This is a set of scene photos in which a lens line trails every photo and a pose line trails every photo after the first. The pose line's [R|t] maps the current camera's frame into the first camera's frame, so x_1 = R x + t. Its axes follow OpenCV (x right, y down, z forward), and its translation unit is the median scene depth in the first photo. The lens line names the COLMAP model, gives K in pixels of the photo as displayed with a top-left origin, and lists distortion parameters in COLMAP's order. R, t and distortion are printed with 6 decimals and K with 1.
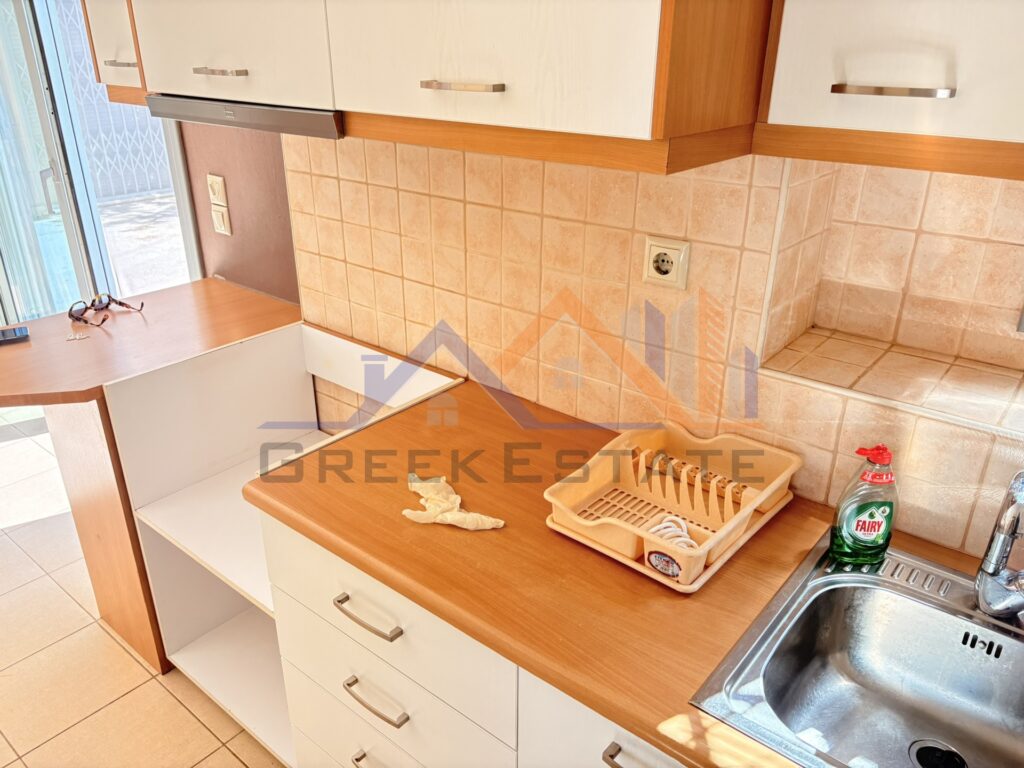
lens RADIAL K [[776.9, 0, 509.0], [0, 776.9, 382.0], [0, 0, 1]] dist [0.037306, -0.045178]
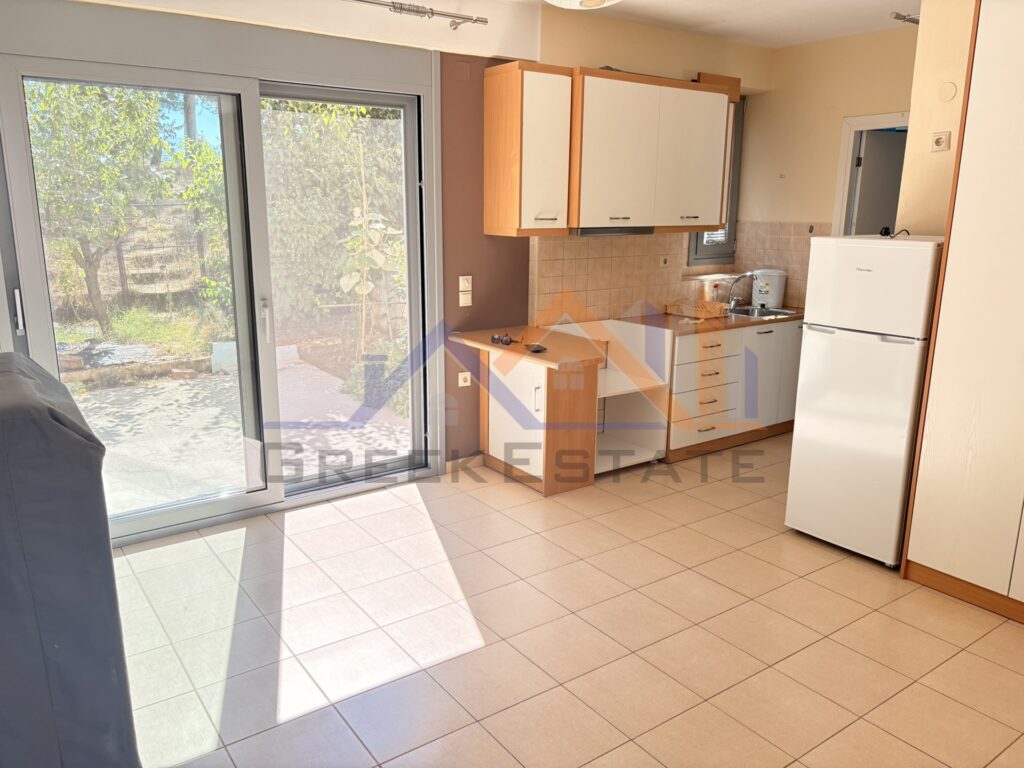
lens RADIAL K [[776.9, 0, 509.9], [0, 776.9, 381.1], [0, 0, 1]] dist [0.037306, -0.045178]
pose [[0.253254, -0.211504, 0.943996, -1.836715], [0.394564, 0.913539, 0.098827, -0.141454], [-0.883279, 0.347438, 0.314809, 0.314034]]
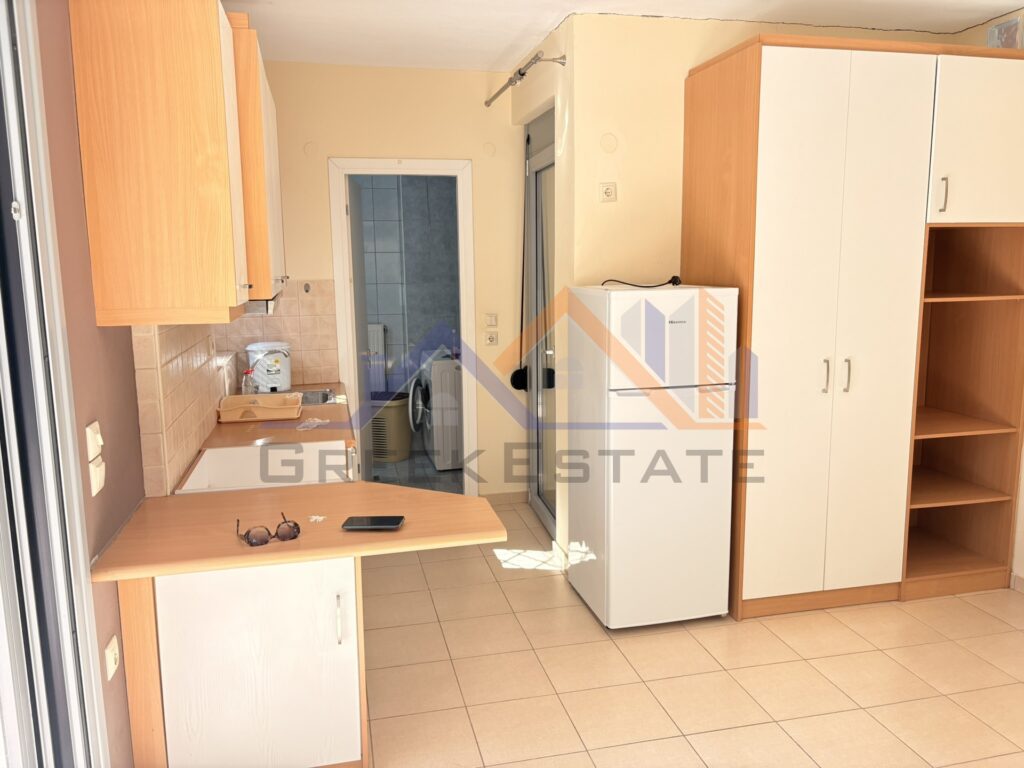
lens RADIAL K [[776.9, 0, 511.2], [0, 776.9, 375.5], [0, 0, 1]] dist [0.037306, -0.045178]
pose [[-0.797656, -0.077970, 0.598052, -1.014818], [0.262631, 0.847749, 0.460810, -0.473494], [-0.542927, 0.524635, -0.655735, 1.047799]]
